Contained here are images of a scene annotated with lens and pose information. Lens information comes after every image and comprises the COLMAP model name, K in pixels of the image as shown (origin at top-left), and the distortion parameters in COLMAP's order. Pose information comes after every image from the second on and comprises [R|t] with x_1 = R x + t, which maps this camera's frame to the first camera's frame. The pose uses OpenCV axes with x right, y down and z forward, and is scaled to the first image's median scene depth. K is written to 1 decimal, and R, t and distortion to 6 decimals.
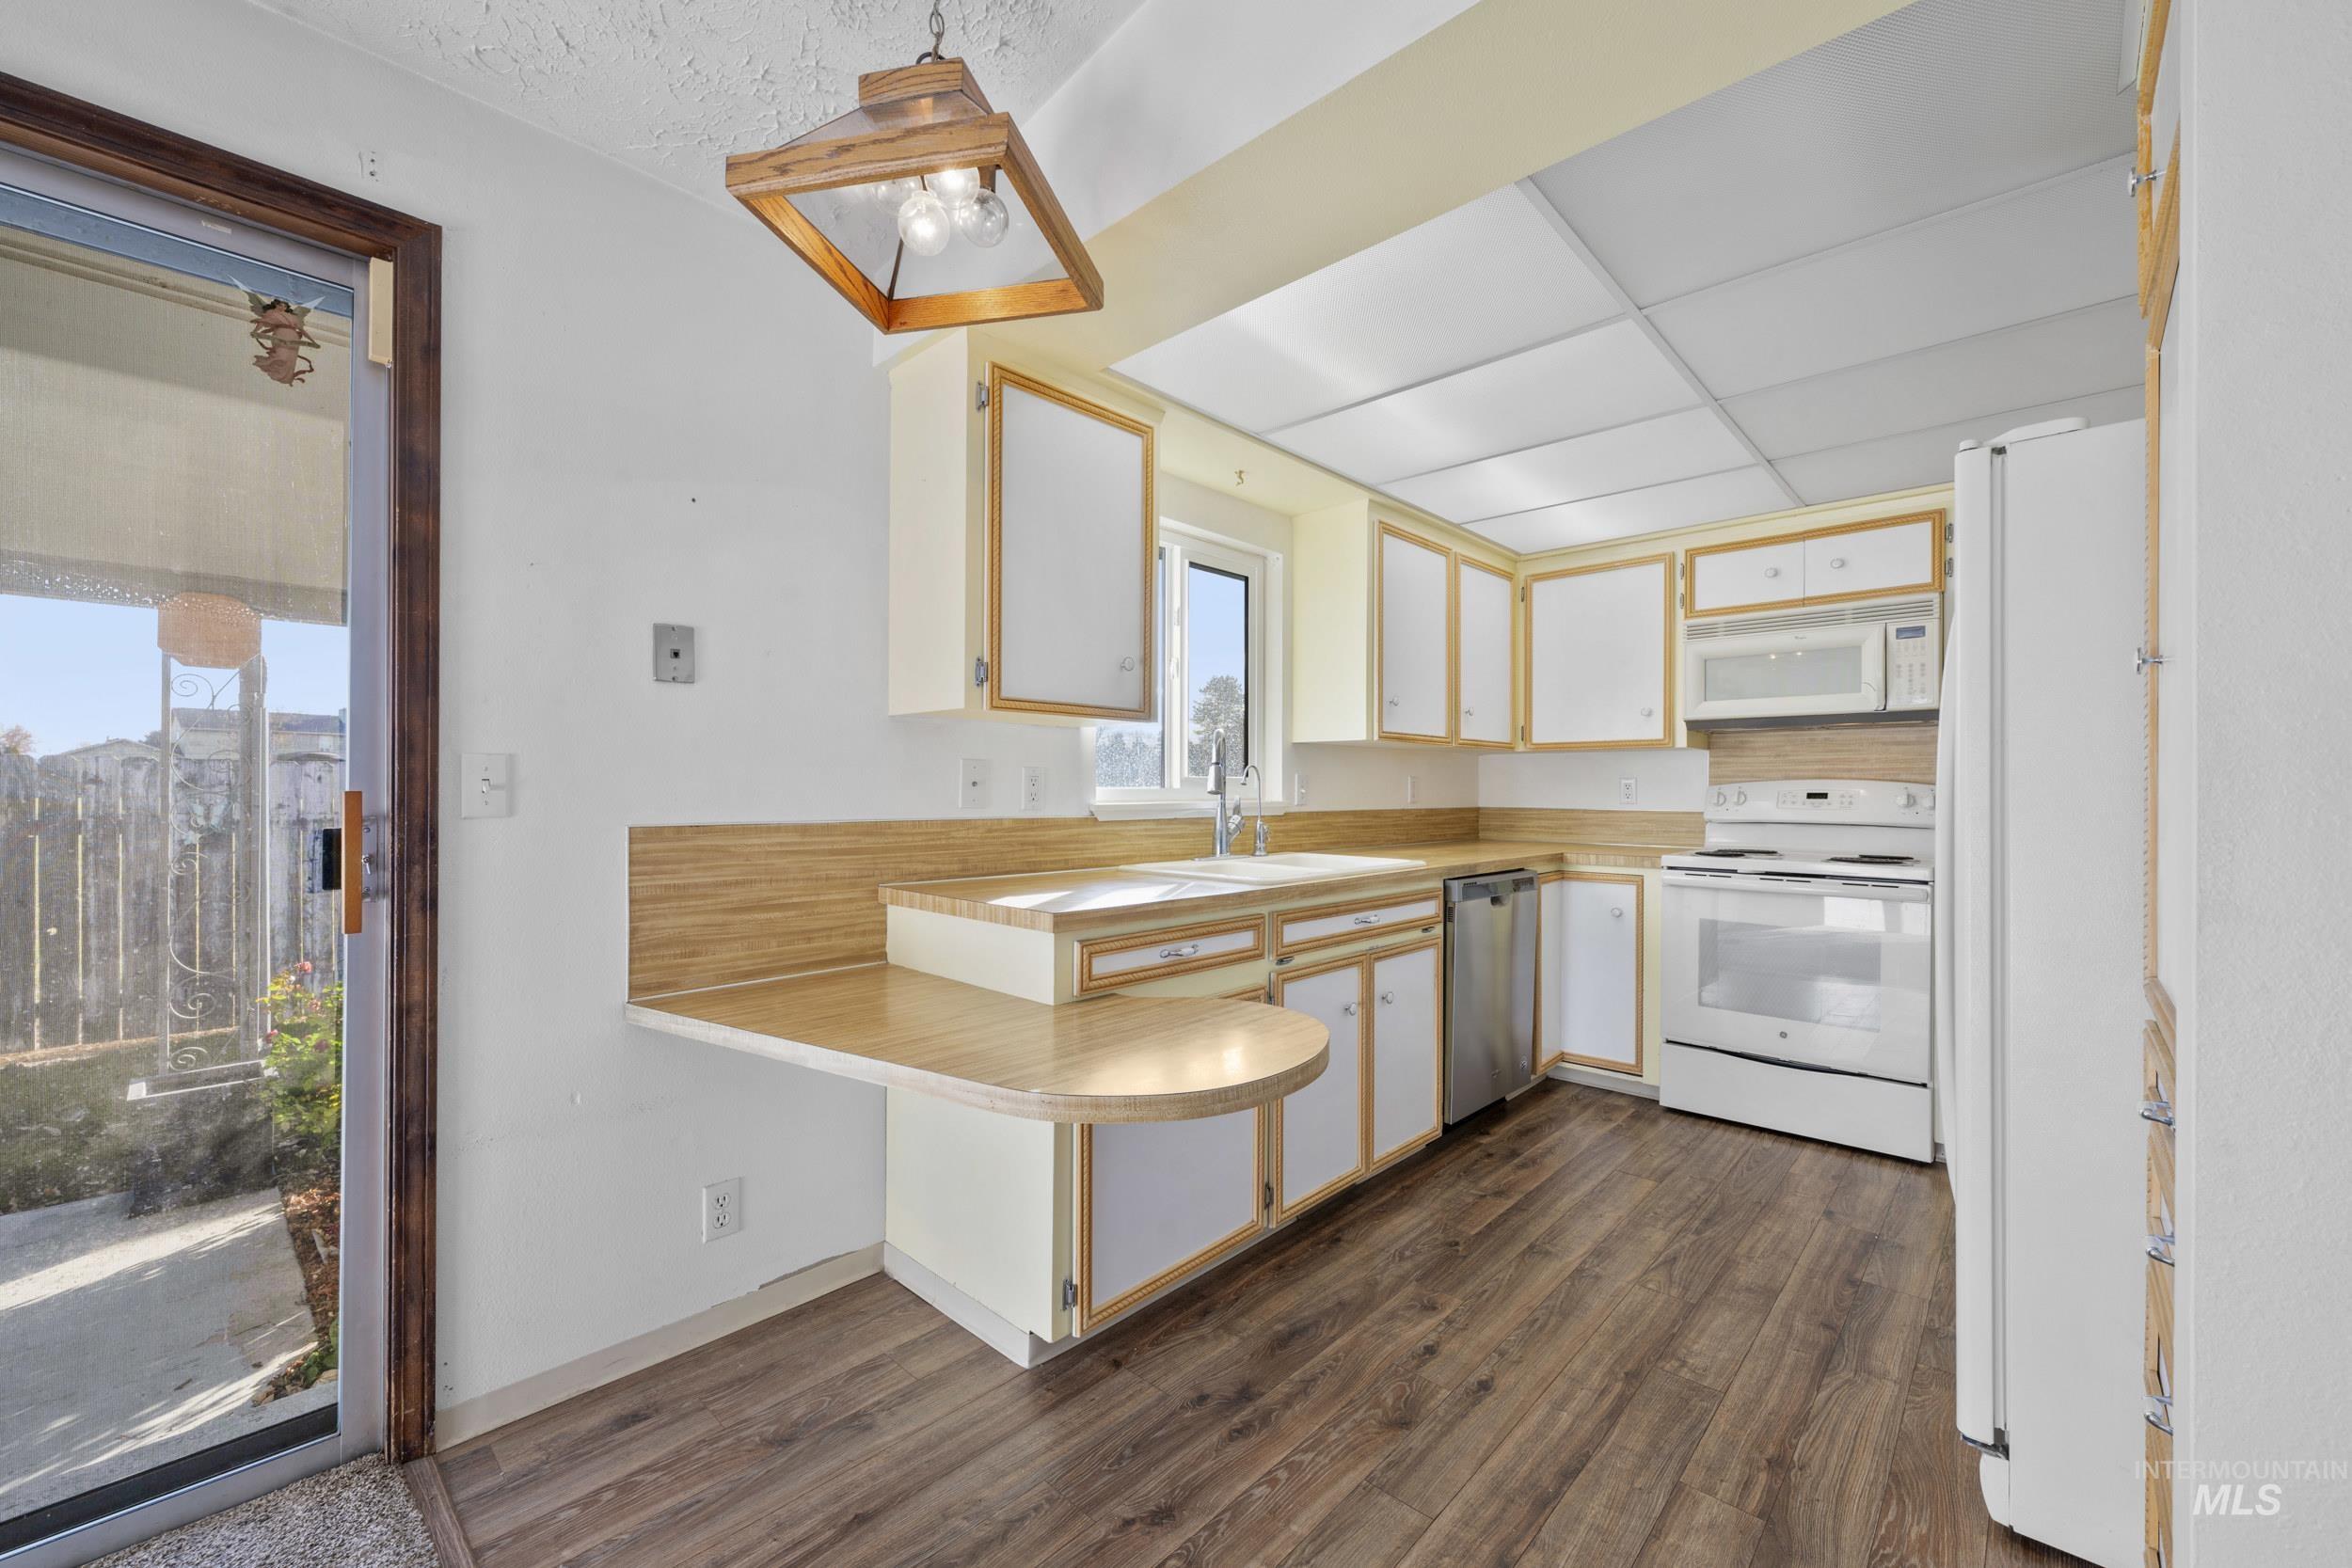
lens RADIAL K [[941.9, 0, 1178.8], [0, 941.9, 789.1], [0, 0, 1]] dist [-0.000081, 0.001484]
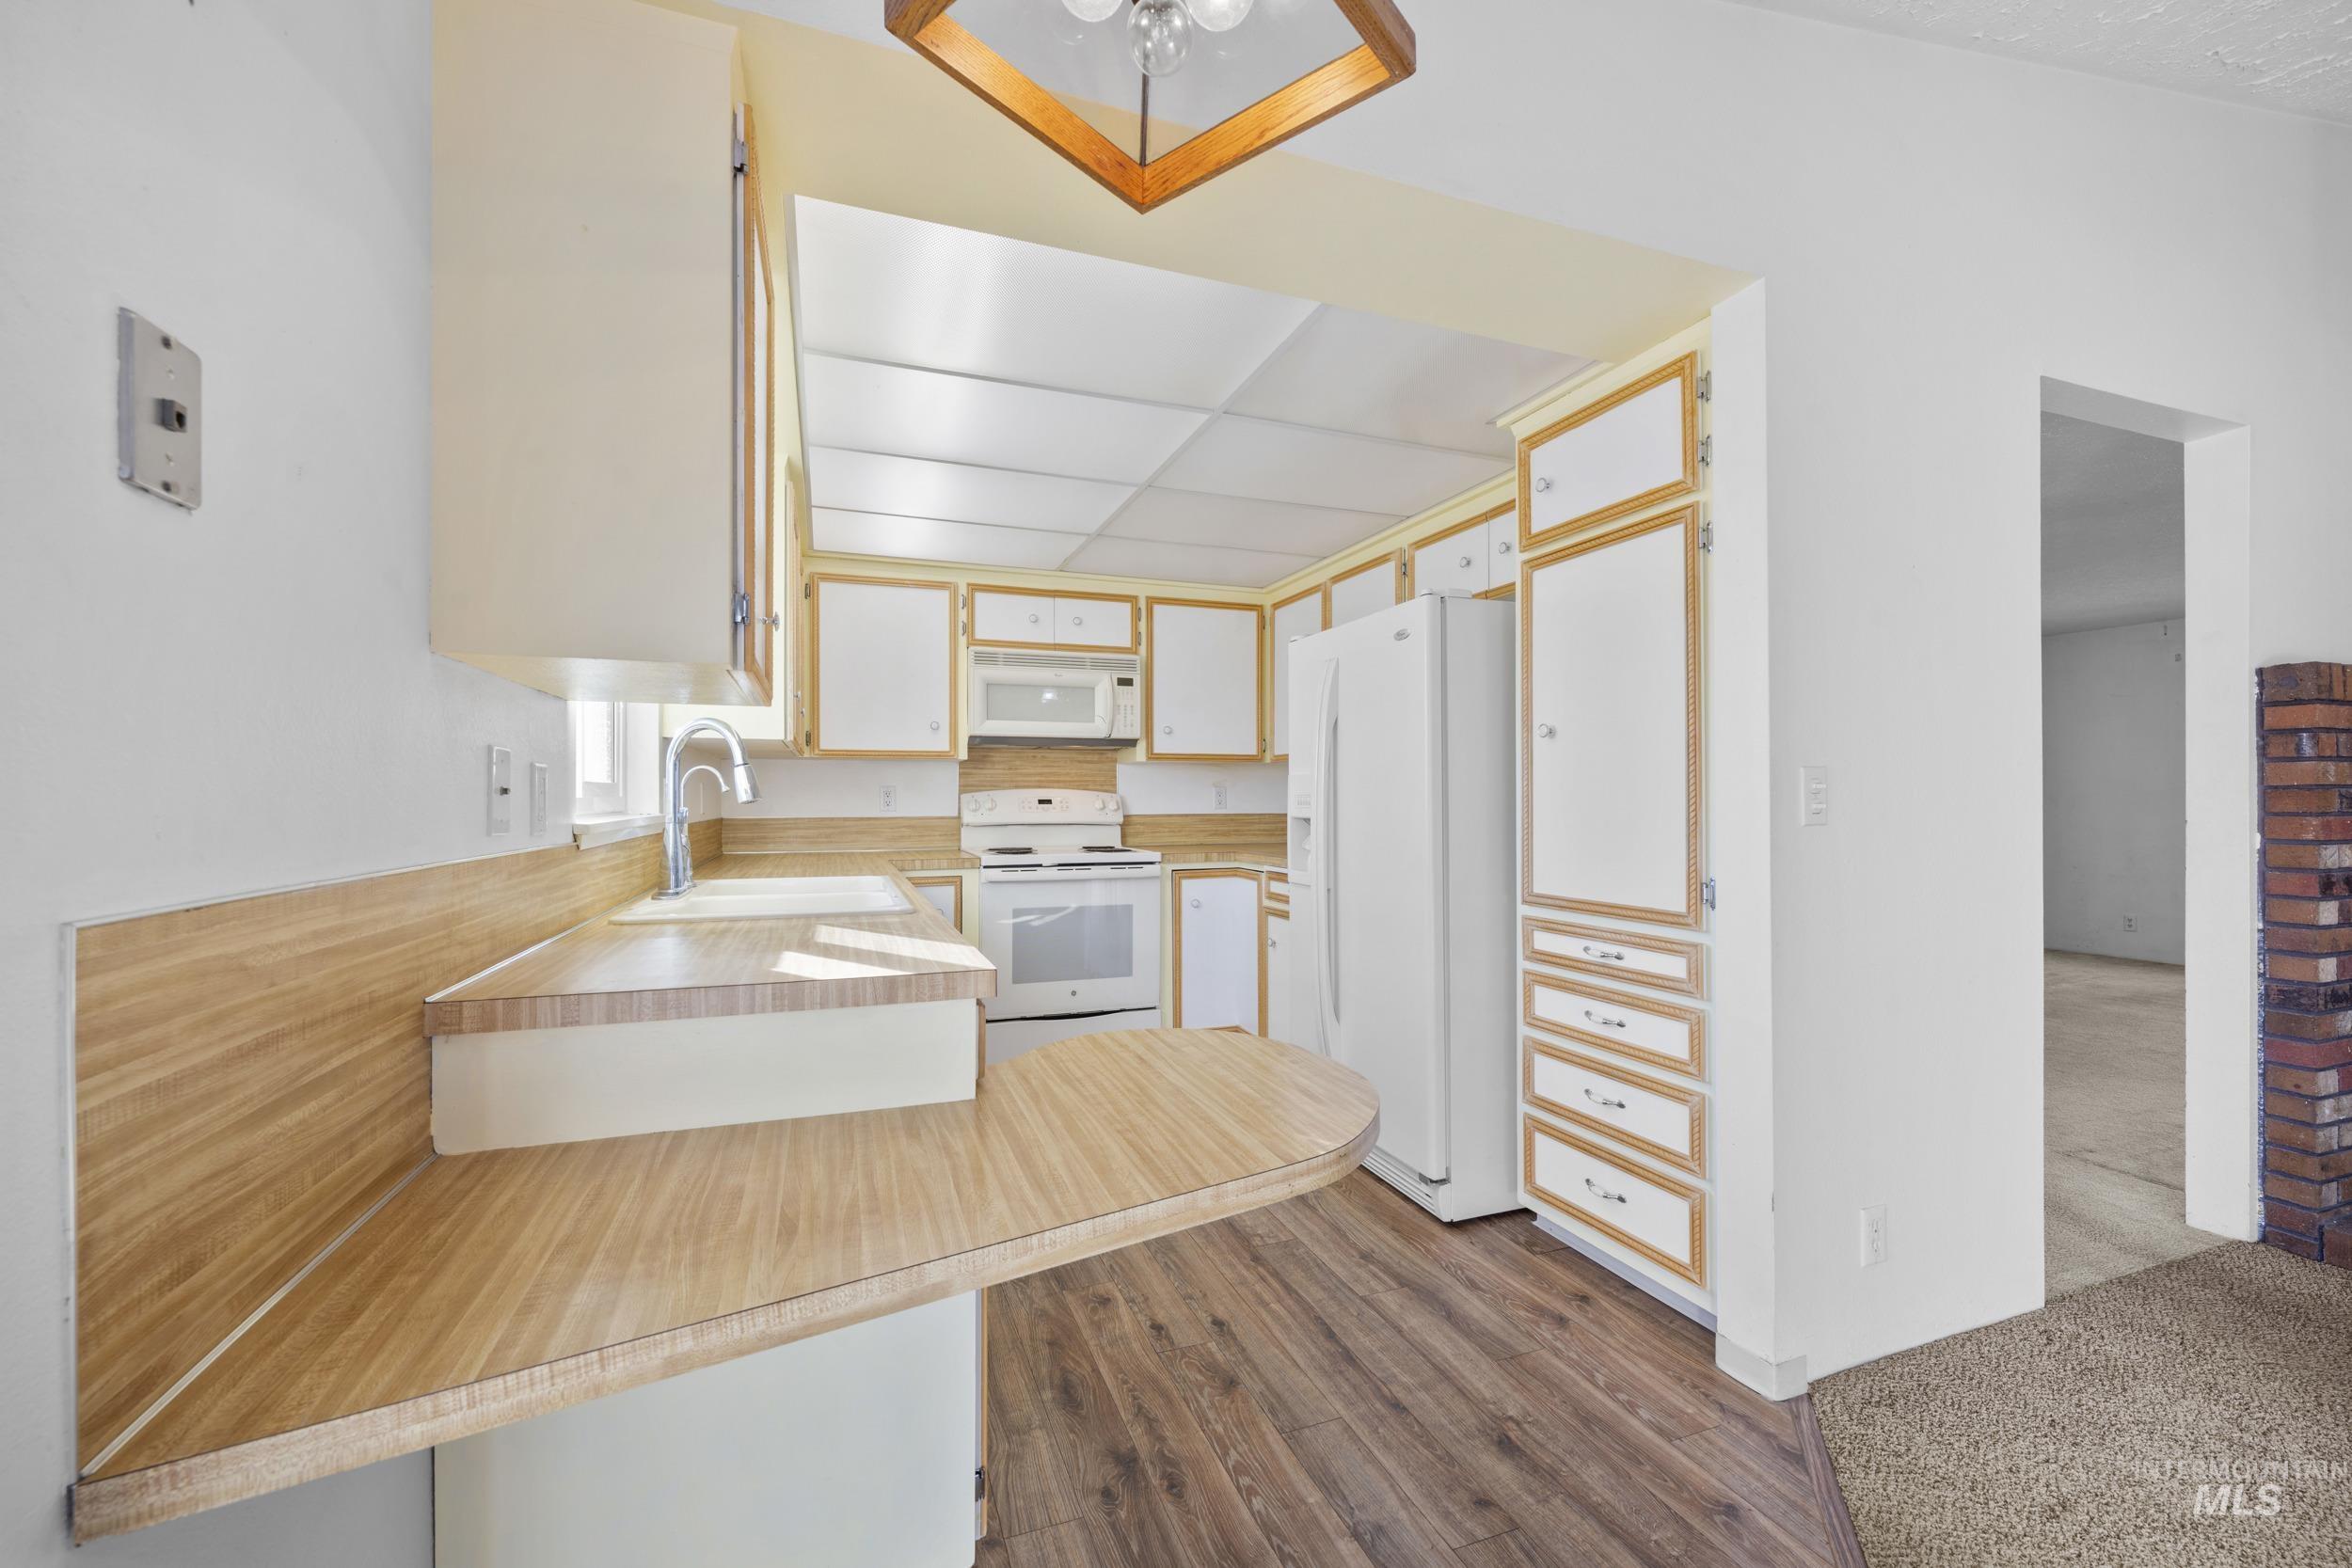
lens RADIAL K [[941.9, 0, 1187.4], [0, 941.9, 805.2], [0, 0, 1]] dist [-0.000081, 0.001484]
pose [[0.445241, -0.011180, 0.895341, -0.425979], [0.002598, 0.999934, 0.011195, -0.002399], [-0.895407, -0.002659, 0.445240, 0.321120]]
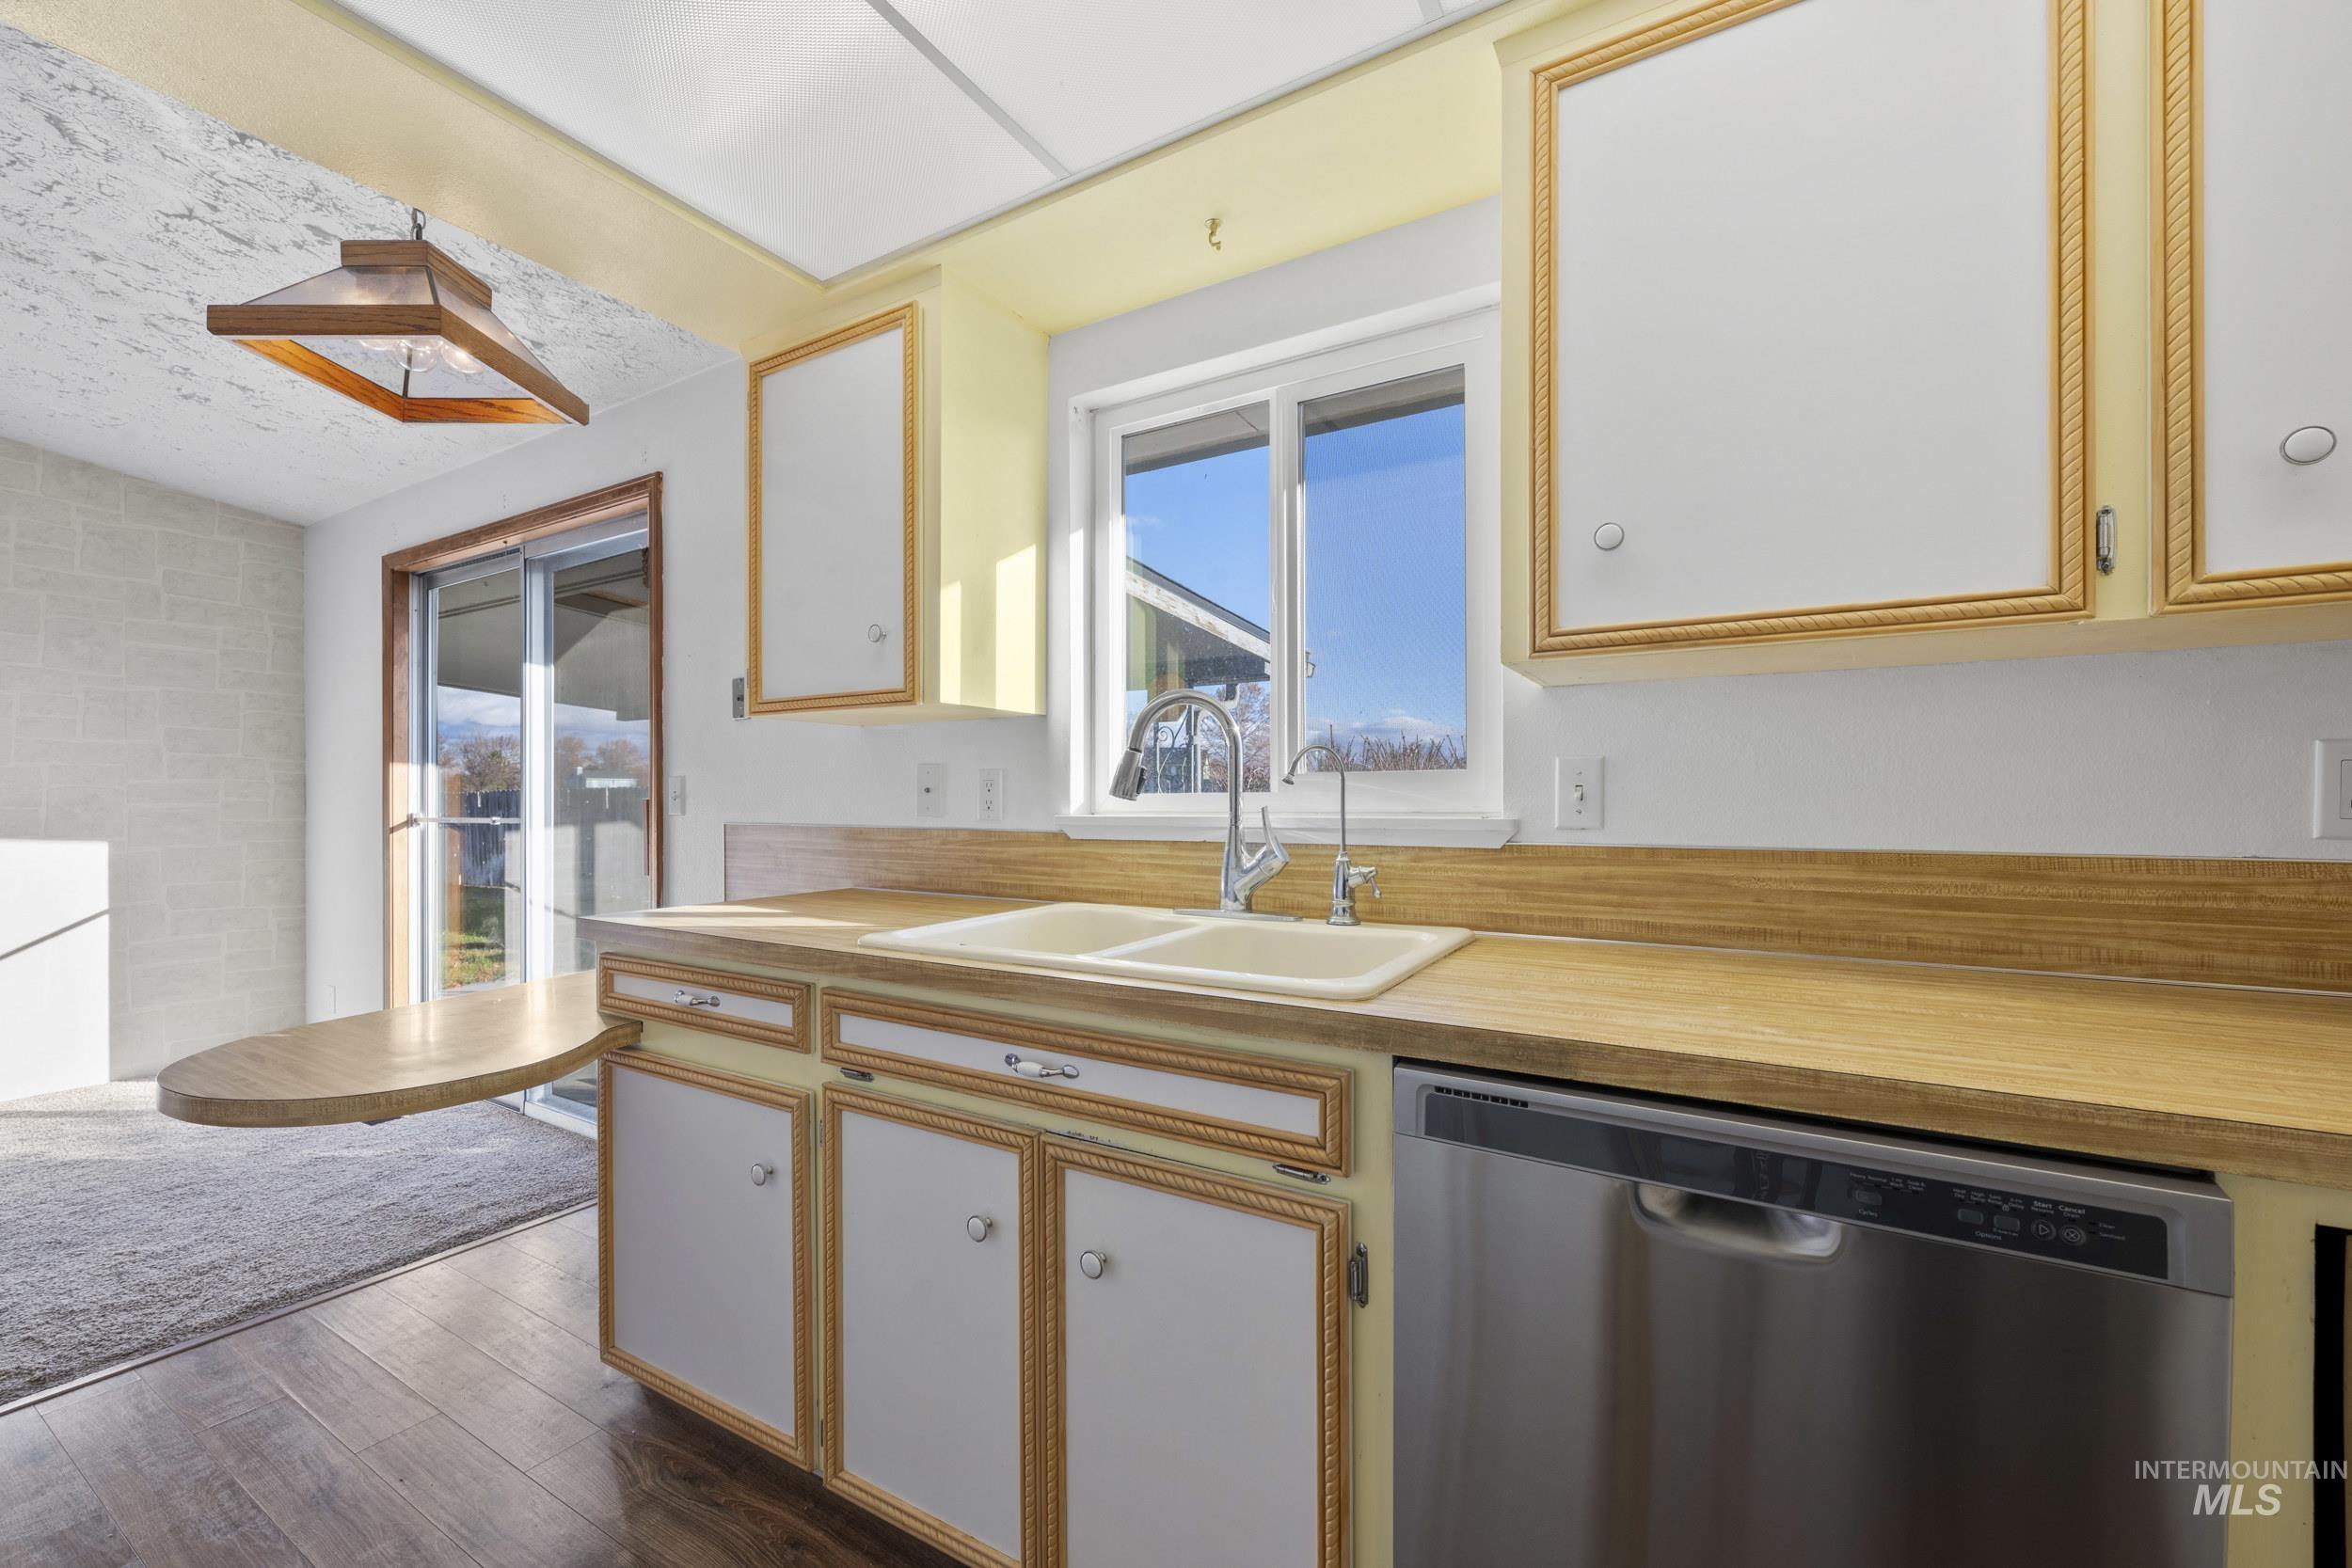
lens RADIAL K [[941.9, 0, 1169.6], [0, 941.9, 806.8], [0, 0, 1]] dist [-0.000081, 0.001484]
pose [[0.200346, 0.011485, -0.979658, 0.596025], [0.006714, 0.999892, 0.013096, 0.000080], [0.979702, -0.009201, 0.200247, 0.848396]]
